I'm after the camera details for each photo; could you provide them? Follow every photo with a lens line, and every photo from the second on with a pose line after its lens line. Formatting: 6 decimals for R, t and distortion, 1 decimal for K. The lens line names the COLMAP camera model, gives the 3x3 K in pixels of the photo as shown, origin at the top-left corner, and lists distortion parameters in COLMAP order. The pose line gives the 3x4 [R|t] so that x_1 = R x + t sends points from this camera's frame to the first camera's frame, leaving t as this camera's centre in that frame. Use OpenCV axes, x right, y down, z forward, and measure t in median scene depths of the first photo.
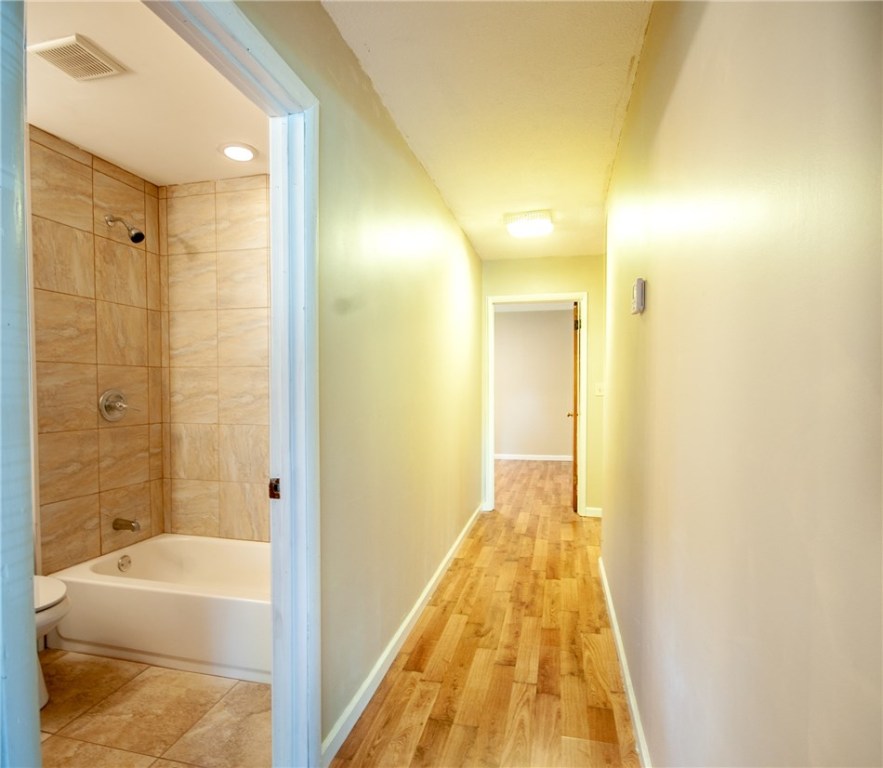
lens RADIAL K [[561.2, 0, 437.0], [0, 561.2, 387.7], [0, 0, 1]] dist [0.001713, -0.006770]
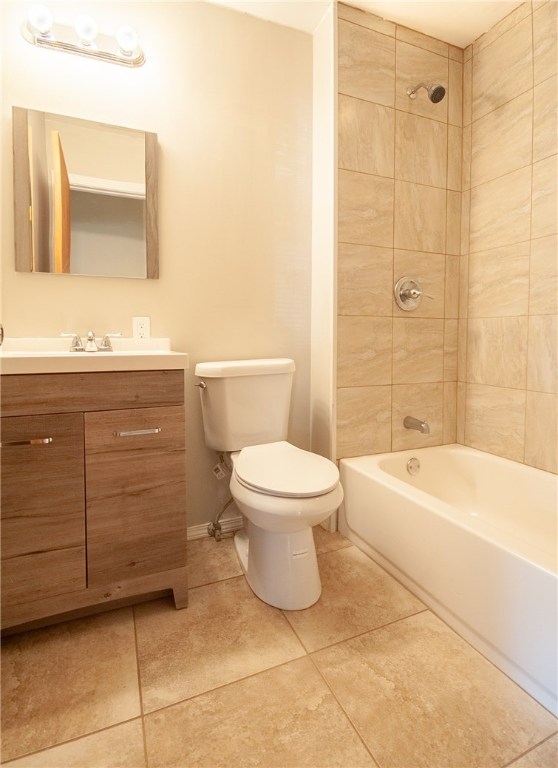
lens RADIAL K [[404.4, 0, 301.6], [0, 404.4, 343.5], [0, 0, 1]] dist [0.003673, -0.009573]
pose [[0.663141, 0.023316, -0.748131, -0.191348], [-0.037230, 0.999305, -0.001857, 0.122968], [0.747568, 0.029084, 0.663548, 0.427429]]
